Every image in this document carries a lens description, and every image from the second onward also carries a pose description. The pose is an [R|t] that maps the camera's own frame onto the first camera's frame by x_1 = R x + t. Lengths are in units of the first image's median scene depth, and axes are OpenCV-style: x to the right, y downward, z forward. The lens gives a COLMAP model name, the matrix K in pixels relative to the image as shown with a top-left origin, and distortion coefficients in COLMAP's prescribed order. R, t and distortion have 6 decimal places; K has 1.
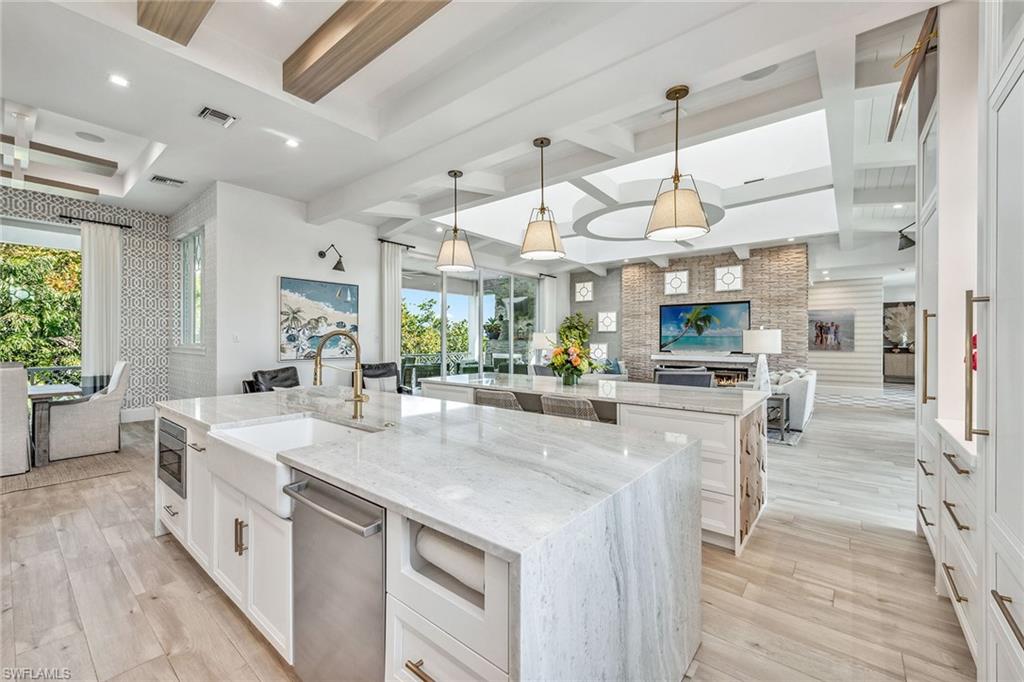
lens RADIAL K [[415.1, 0, 512.0], [0, 415.1, 341.0], [0, 0, 1]] dist [-0.001688, -0.000112]
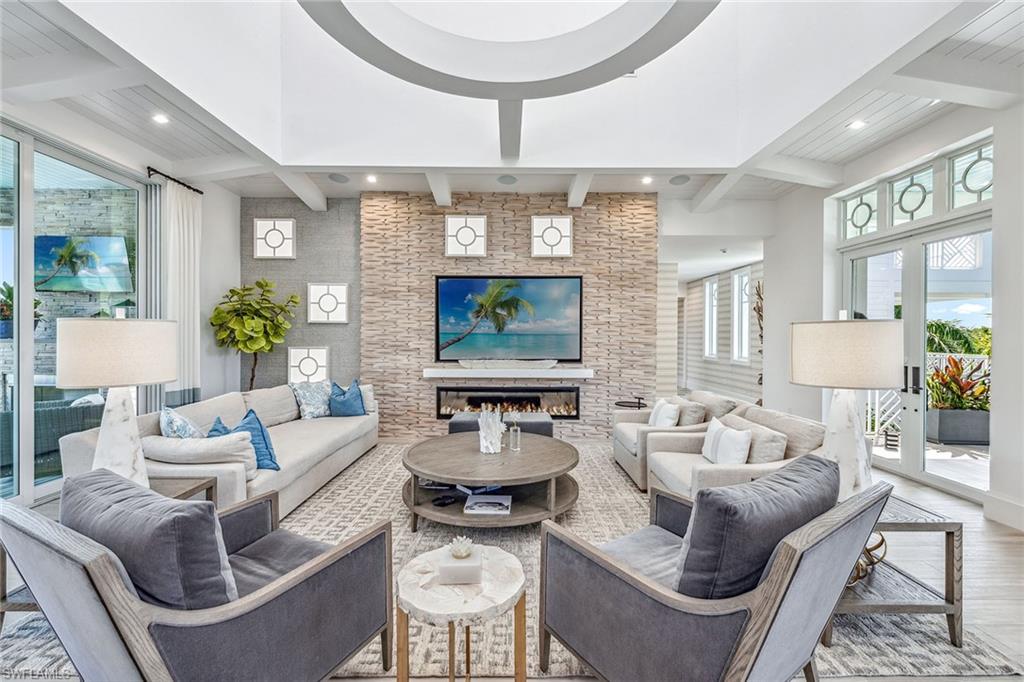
lens RADIAL K [[434.5, 0, 507.7], [0, 434.5, 340.0], [0, 0, 1]] dist [0.002925, -0.000168]
pose [[0.774337, -0.001537, 0.632771, 0.073564], [-0.000072, 0.999997, 0.002517, -0.004243], [-0.632773, -0.001995, 0.774335, 0.505891]]
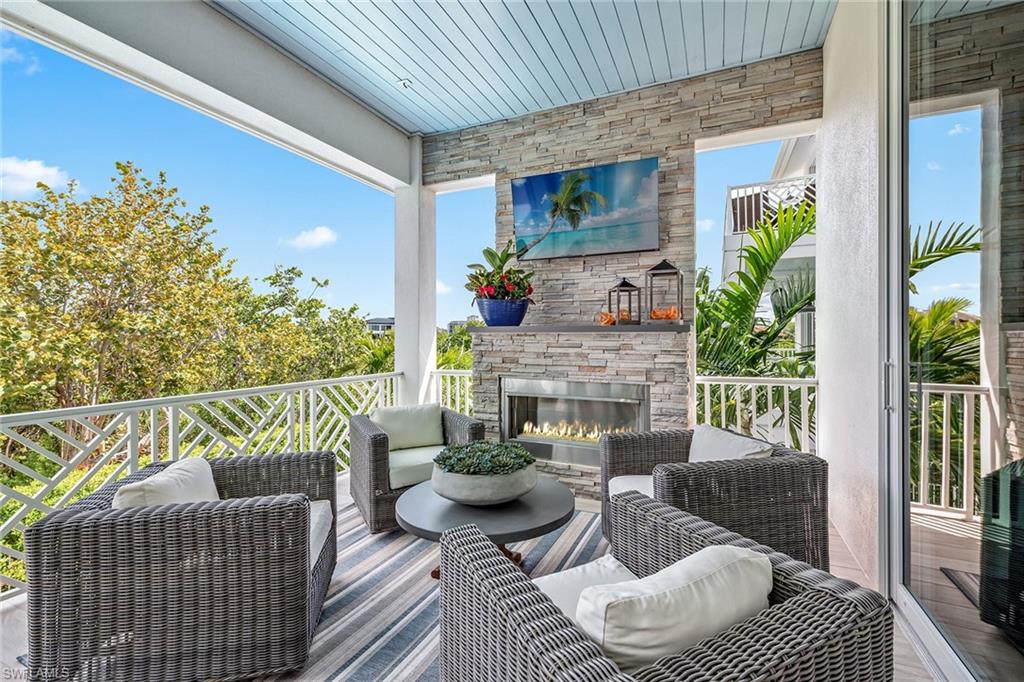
lens RADIAL K [[434.5, 0, 507.7], [0, 434.5, 340.0], [0, 0, 1]] dist [0.002925, -0.000168]
pose [[0.968790, -0.002608, 0.247869, -0.146681], [0.003199, 0.999993, -0.001983, 0.007796], [-0.247862, 0.002714, 0.968791, 0.941899]]
